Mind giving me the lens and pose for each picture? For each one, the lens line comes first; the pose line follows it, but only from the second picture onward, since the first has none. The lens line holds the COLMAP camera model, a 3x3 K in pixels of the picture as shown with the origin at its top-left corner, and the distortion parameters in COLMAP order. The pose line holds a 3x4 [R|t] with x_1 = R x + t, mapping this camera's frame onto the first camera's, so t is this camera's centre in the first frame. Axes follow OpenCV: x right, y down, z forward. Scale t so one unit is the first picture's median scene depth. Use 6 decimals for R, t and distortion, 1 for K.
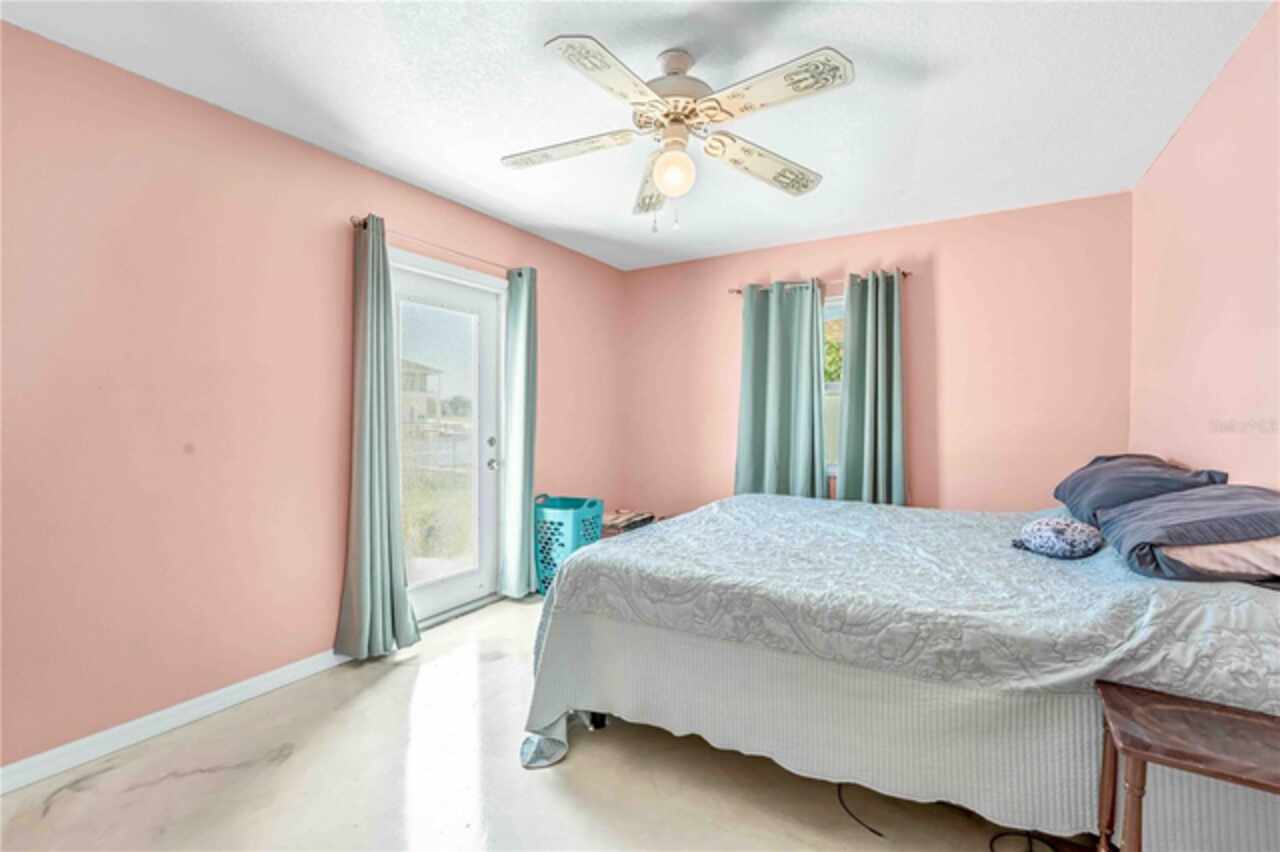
lens RADIAL K [[555.0, 0, 614.2], [0, 555.0, 405.1], [0, 0, 1]] dist [-0.013768, -0.001031]
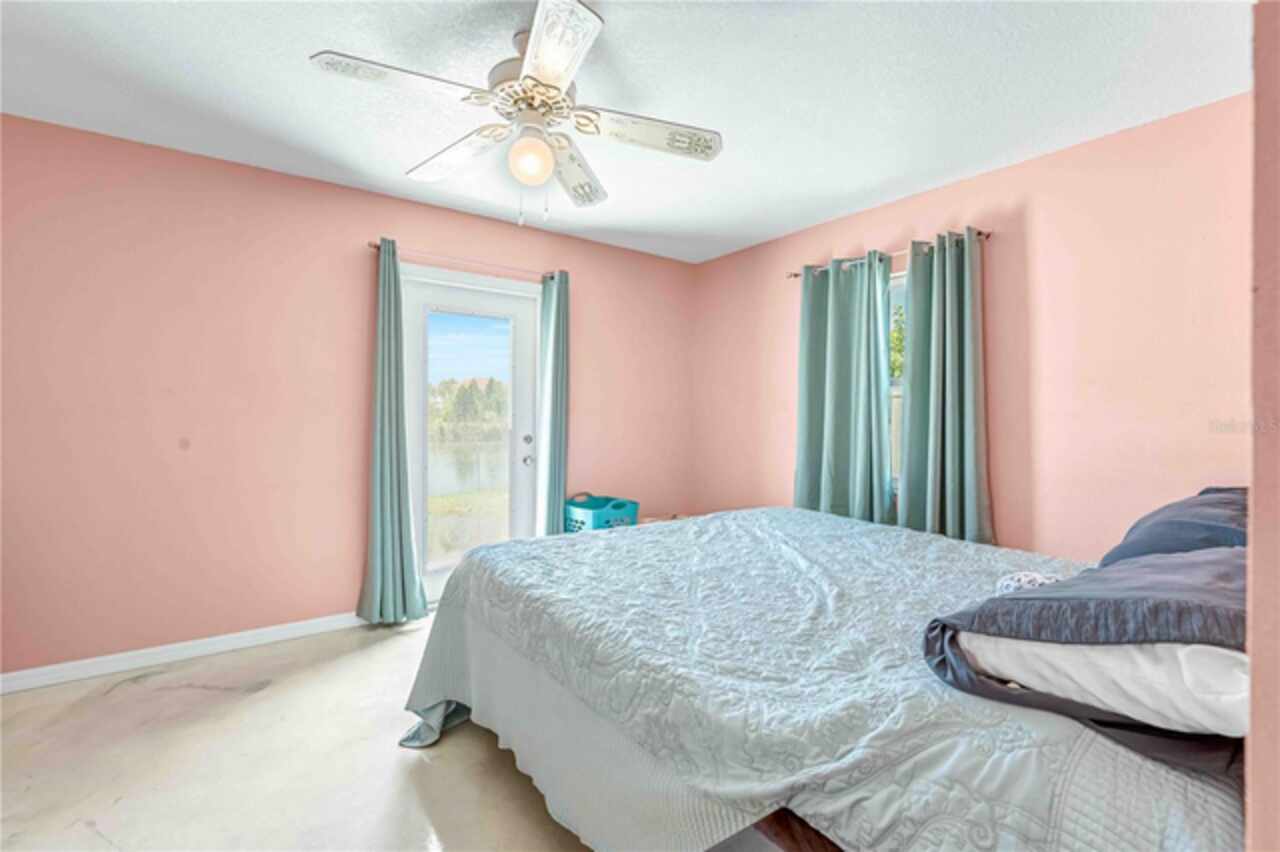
lens RADIAL K [[555.0, 0, 614.2], [0, 555.0, 405.1], [0, 0, 1]] dist [-0.013768, -0.001031]
pose [[0.912527, 0.007788, -0.408943, 0.565830], [-0.009986, 0.999945, -0.003241, 0.004757], [0.408895, 0.007041, 0.912554, 0.167892]]
